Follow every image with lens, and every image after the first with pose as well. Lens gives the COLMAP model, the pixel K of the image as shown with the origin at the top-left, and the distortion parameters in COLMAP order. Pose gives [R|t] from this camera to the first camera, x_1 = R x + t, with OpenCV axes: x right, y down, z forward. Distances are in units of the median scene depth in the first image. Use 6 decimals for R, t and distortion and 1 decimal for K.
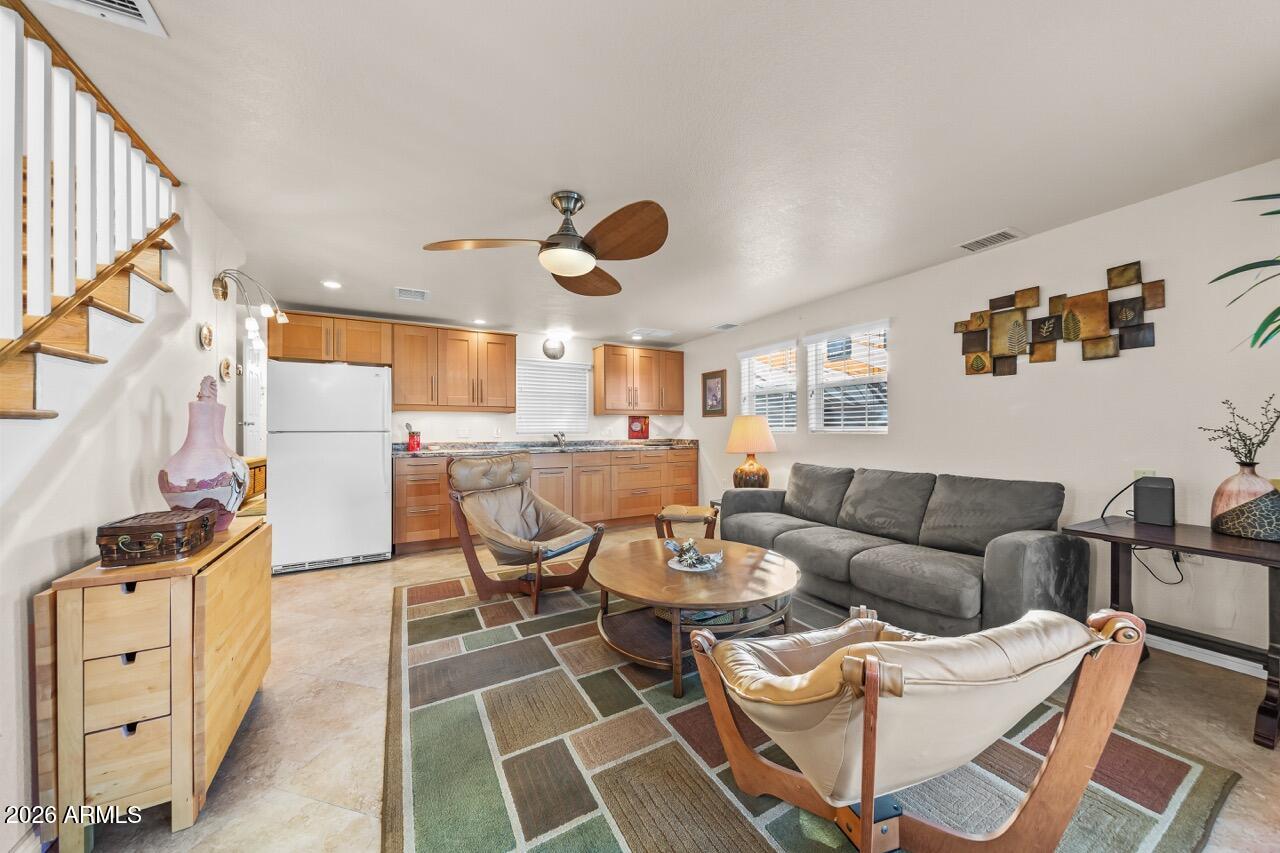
lens RADIAL K [[440.0, 0, 642.9], [0, 440.0, 435.6], [0, 0, 1]] dist [-0.000945, -0.000148]
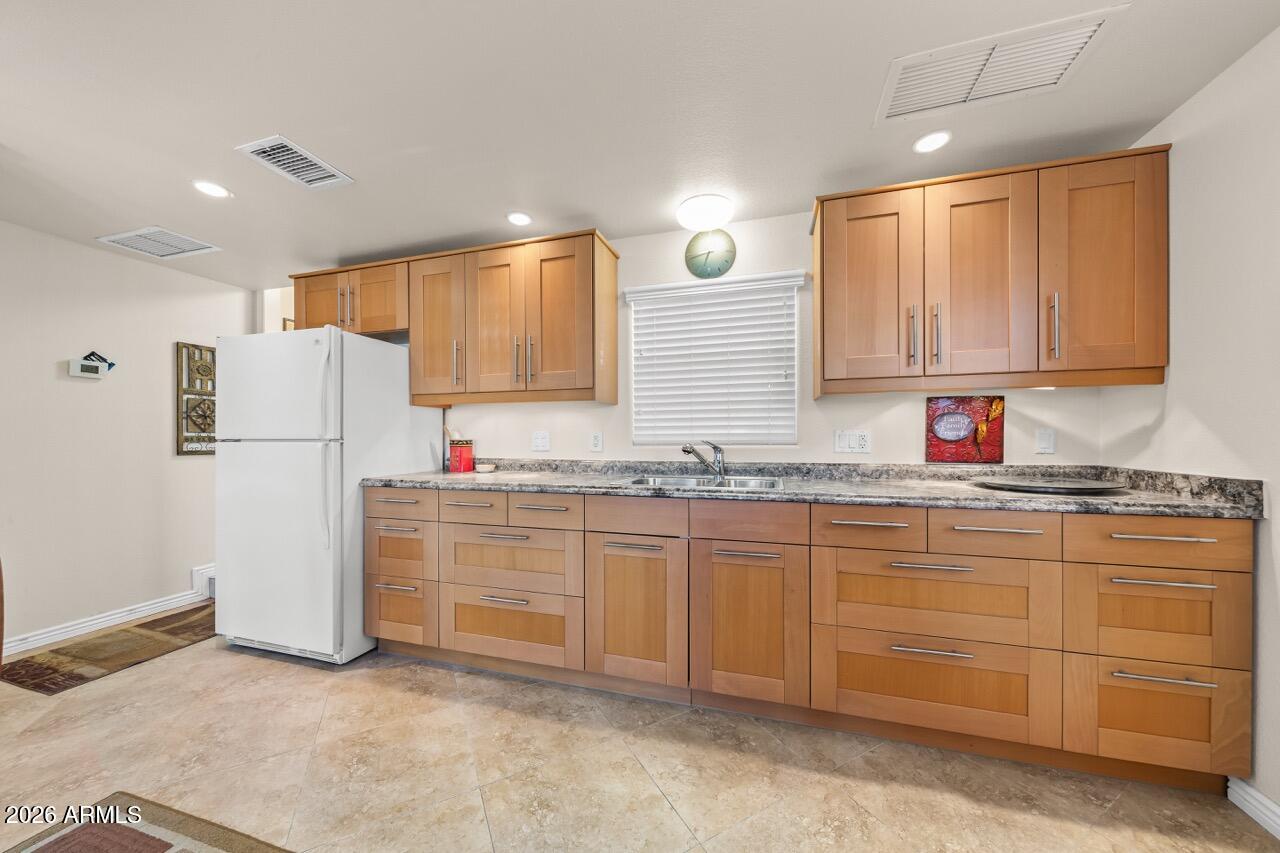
lens RADIAL K [[440.0, 0, 642.9], [0, 440.0, 435.6], [0, 0, 1]] dist [-0.000945, -0.000148]
pose [[0.689106, 0.000890, -0.724660, 0.071440], [-0.009351, 0.999927, -0.007664, -0.009589], [0.724600, 0.012058, 0.689064, 0.629320]]
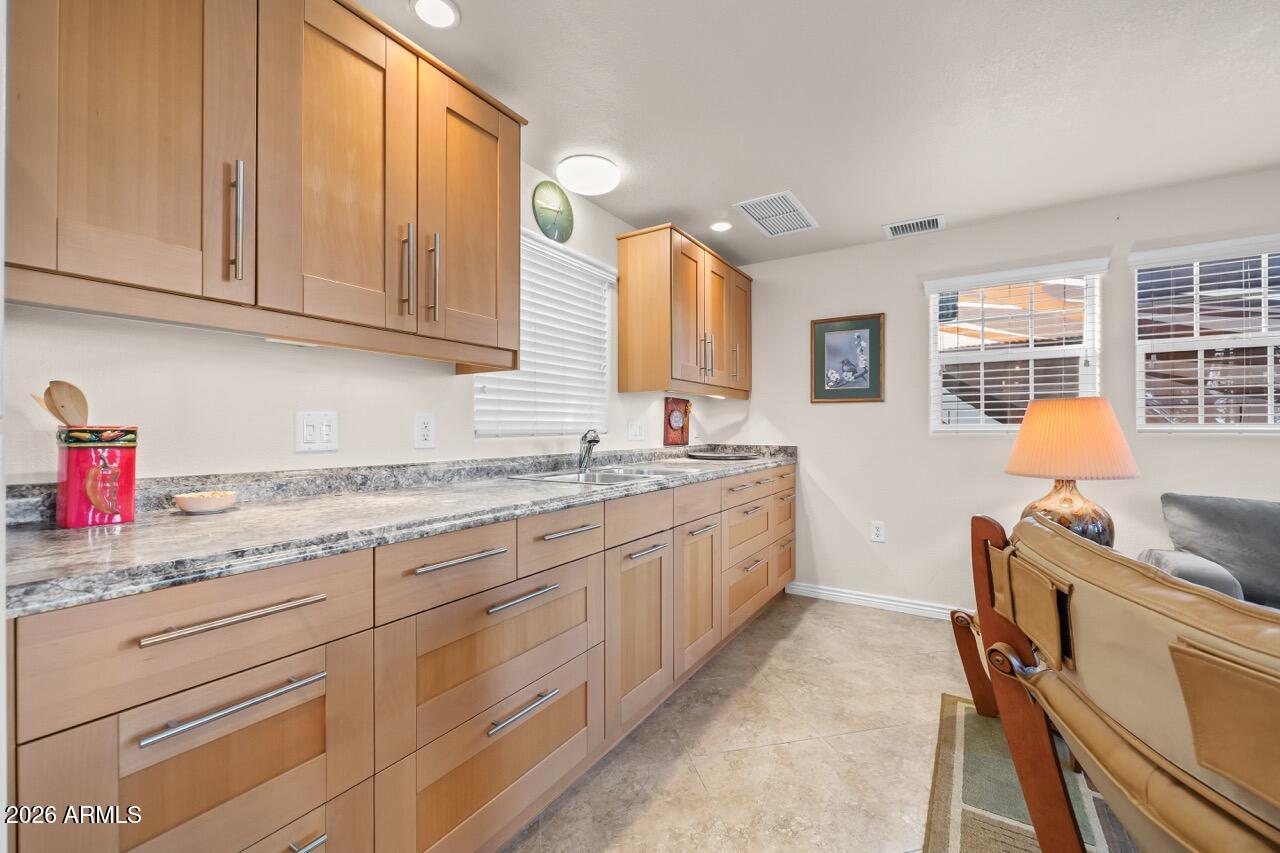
lens RADIAL K [[513.5, 0, 640.0], [0, 513.5, 426.5], [0, 0, 1]] dist [-0.001809, -0.000259]
pose [[0.886548, 0.006479, 0.462592, -0.334612], [0.002670, 0.999814, -0.019119, -0.003080], [-0.462630, 0.018185, 0.886365, 0.558746]]
